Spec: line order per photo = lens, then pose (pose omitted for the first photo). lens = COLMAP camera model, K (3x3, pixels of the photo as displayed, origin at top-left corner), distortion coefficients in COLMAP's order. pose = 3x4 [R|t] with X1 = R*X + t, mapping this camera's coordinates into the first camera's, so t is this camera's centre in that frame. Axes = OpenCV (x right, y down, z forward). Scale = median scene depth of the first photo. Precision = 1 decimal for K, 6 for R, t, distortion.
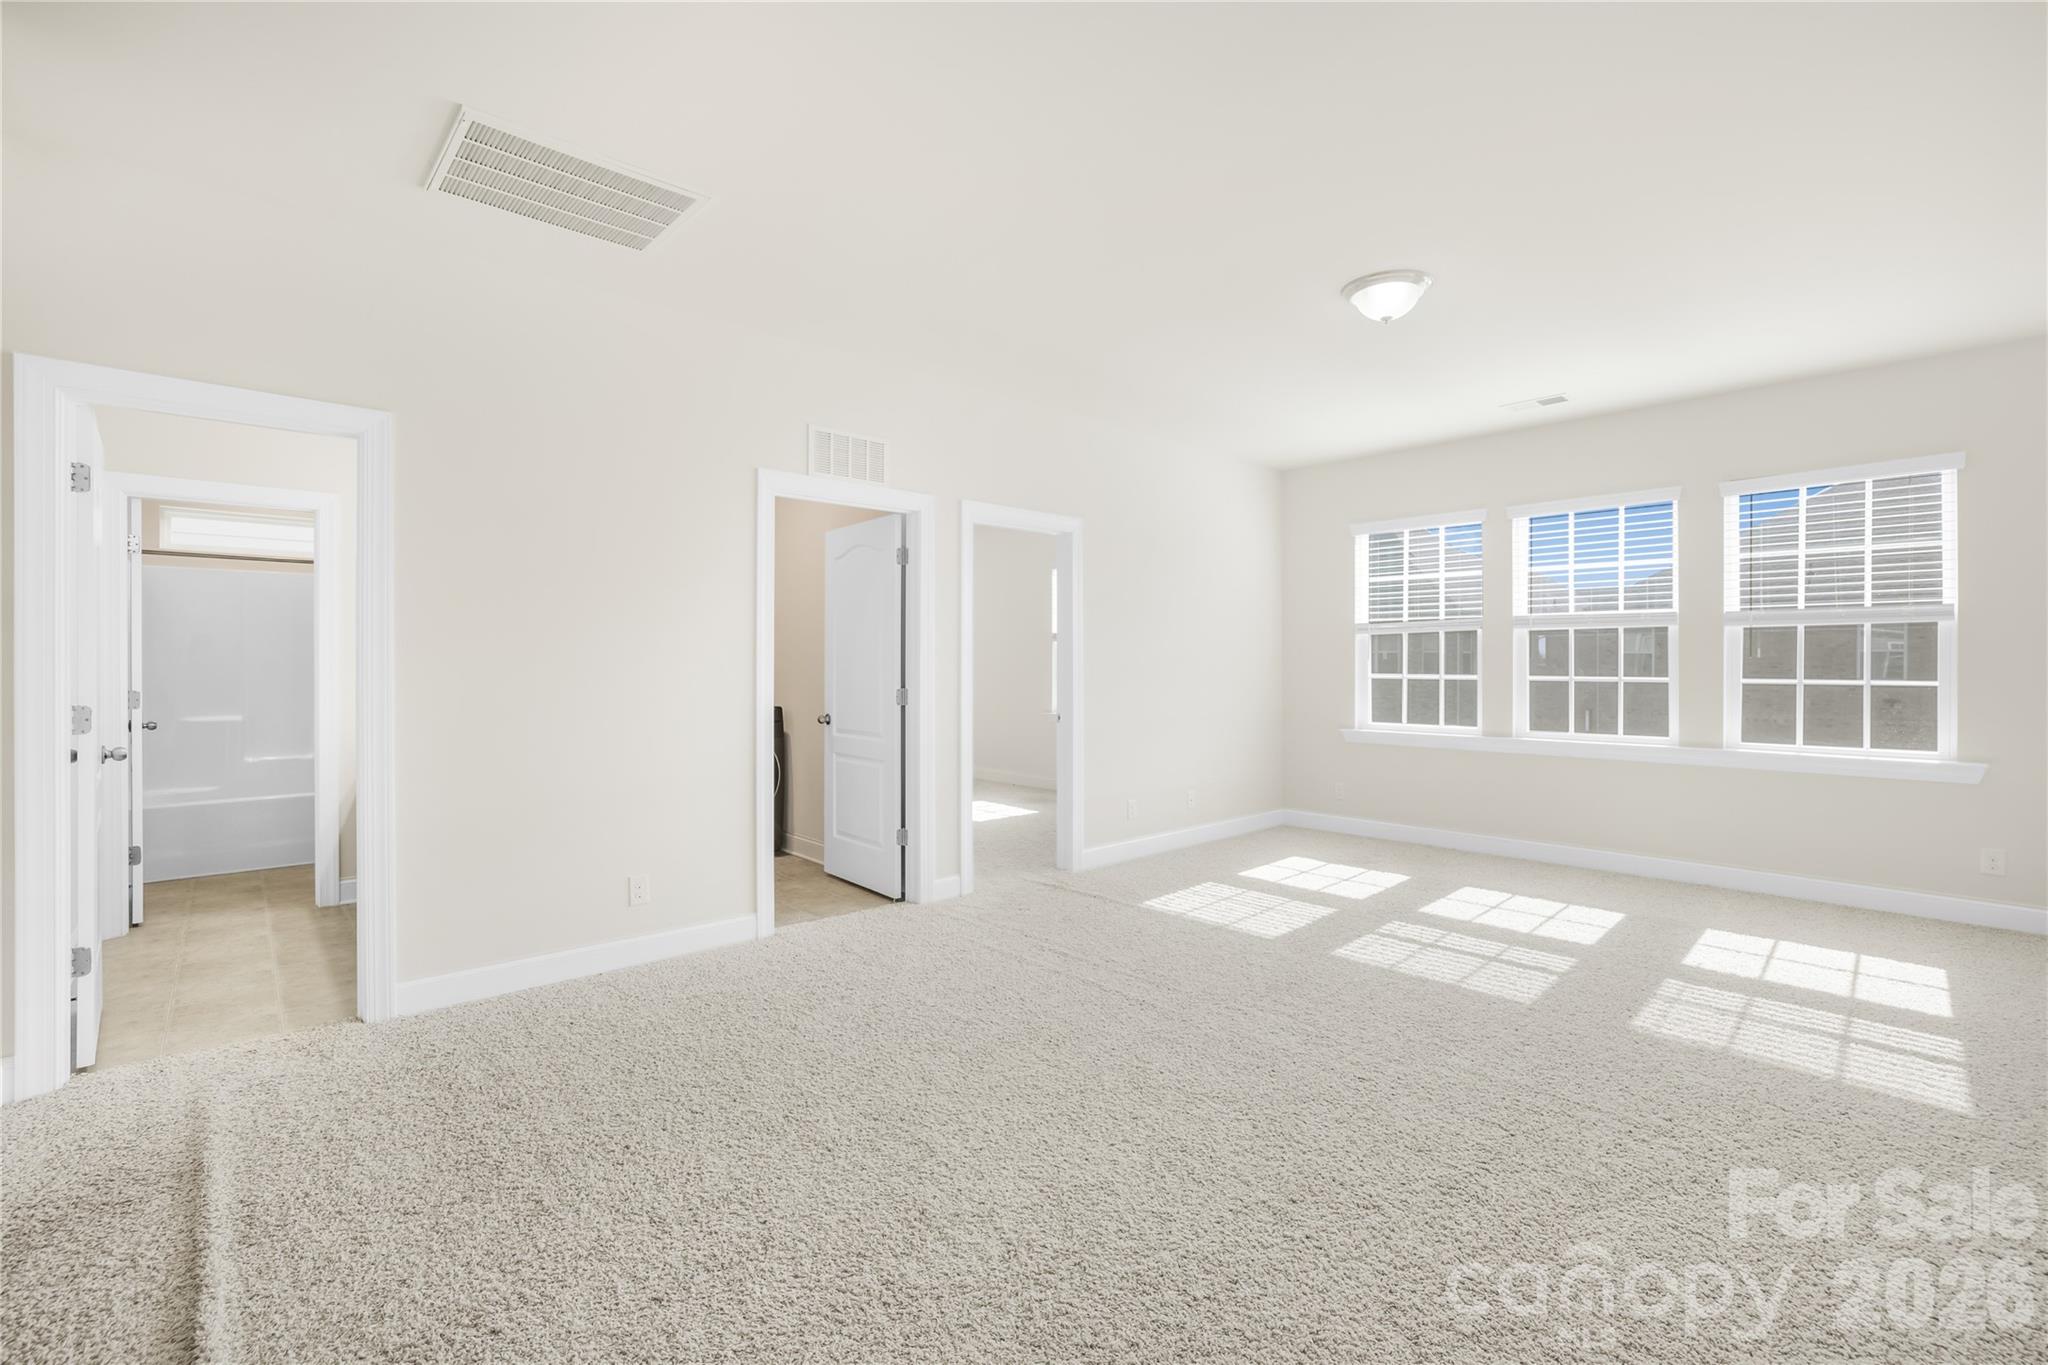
lens RADIAL K [[886.8, 0, 1034.0], [0, 886.8, 662.4], [0, 0, 1]] dist [-0.000194, 0.000148]
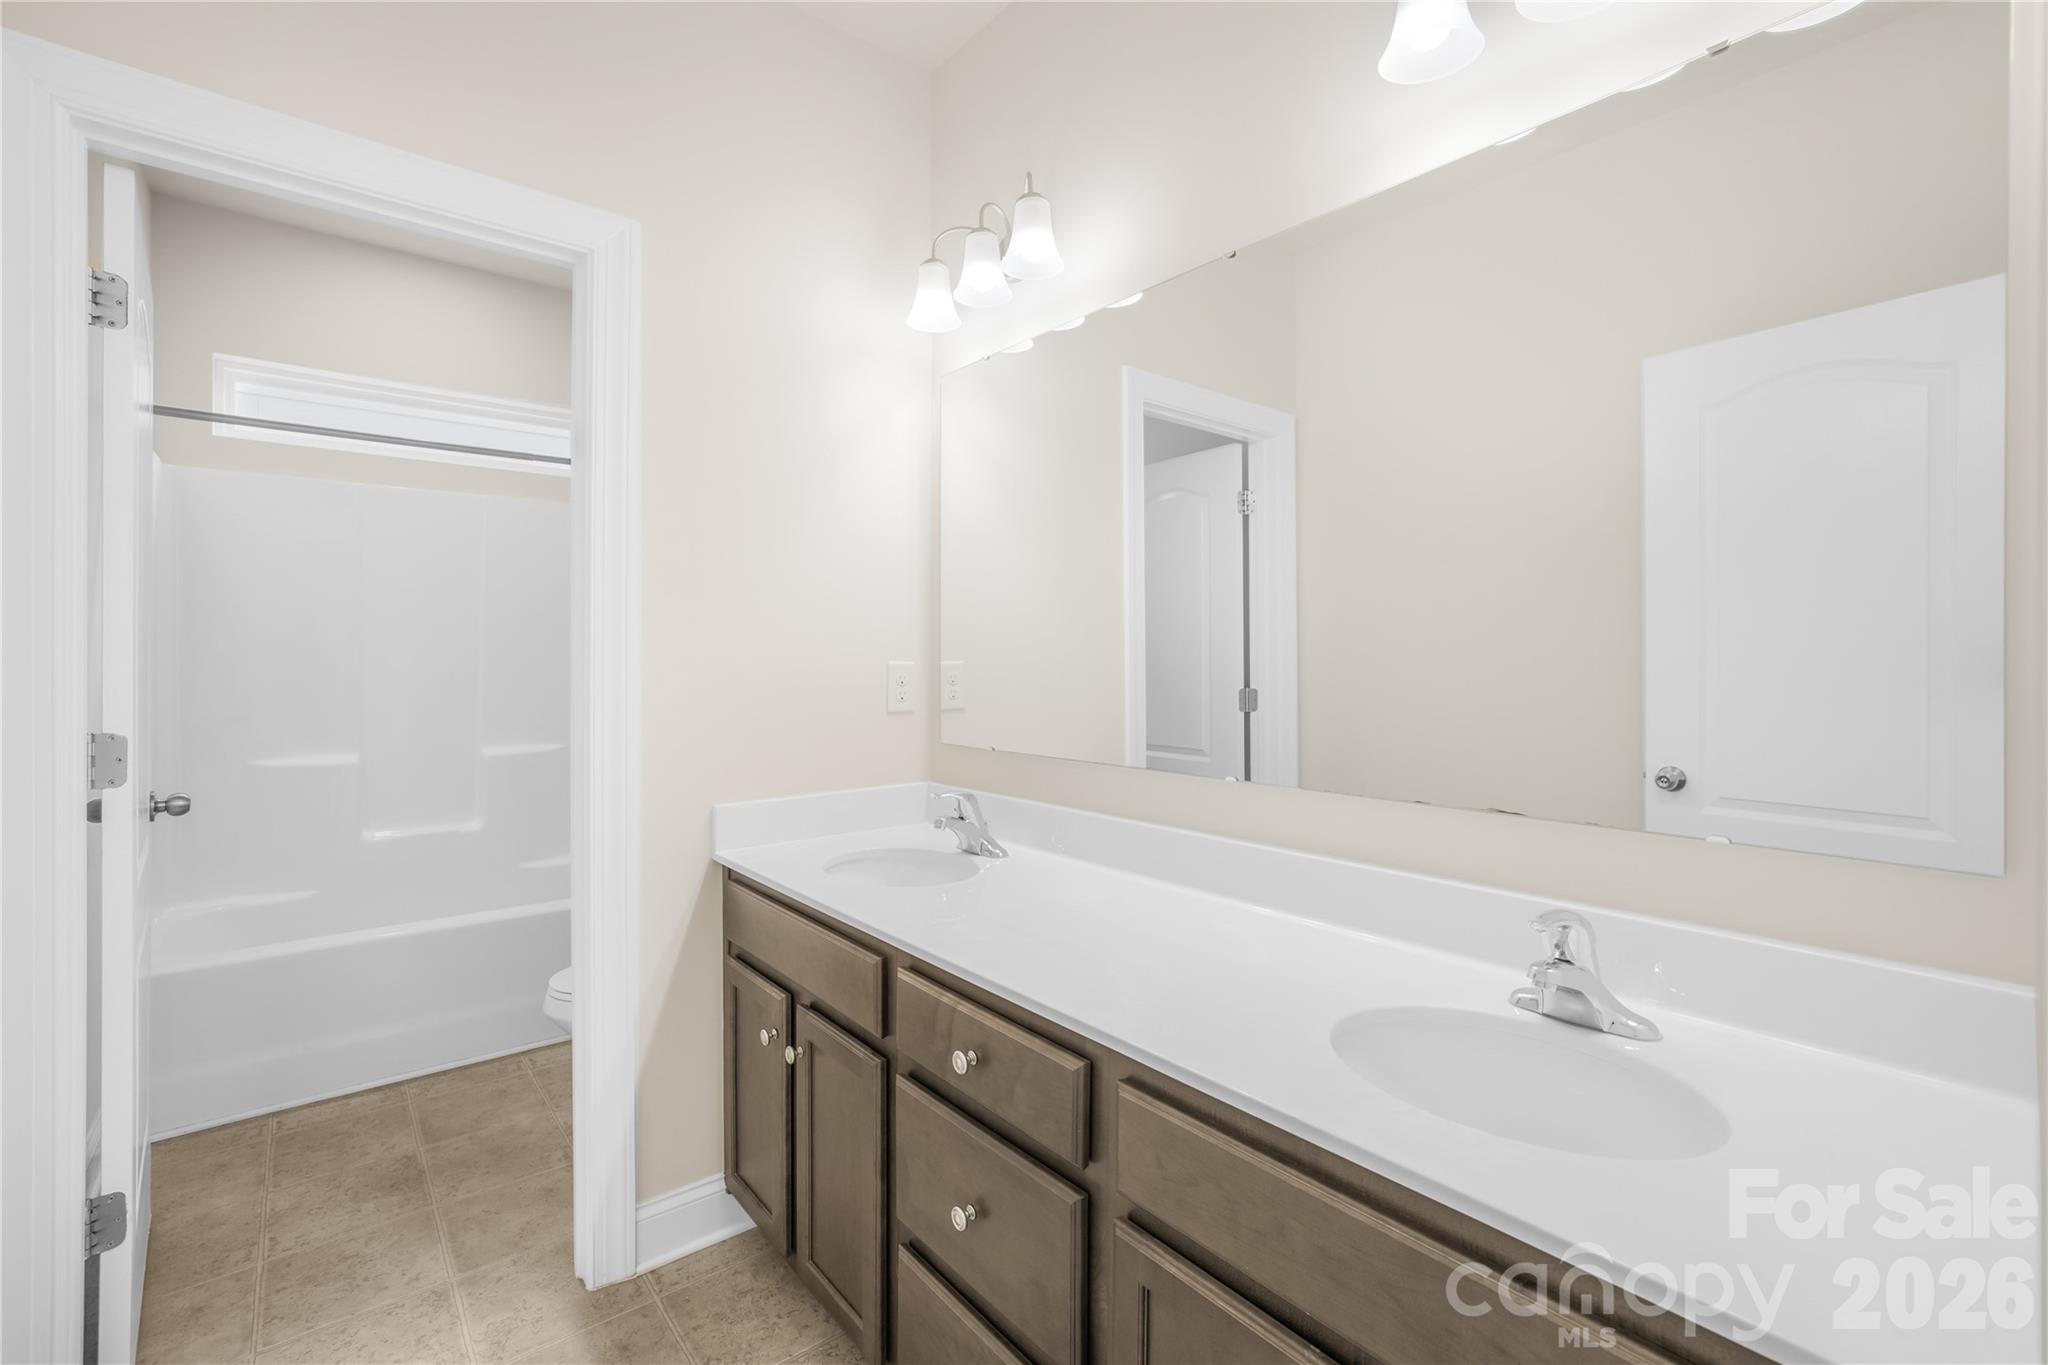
lens RADIAL K [[886.8, 0, 1034.0], [0, 886.8, 662.4], [0, 0, 1]] dist [-0.000194, 0.000148]
pose [[0.996439, 0.011605, -0.083519, -0.462099], [-0.010393, 0.999835, 0.014924, -0.000131], [0.083678, -0.014003, 0.996394, 0.503190]]
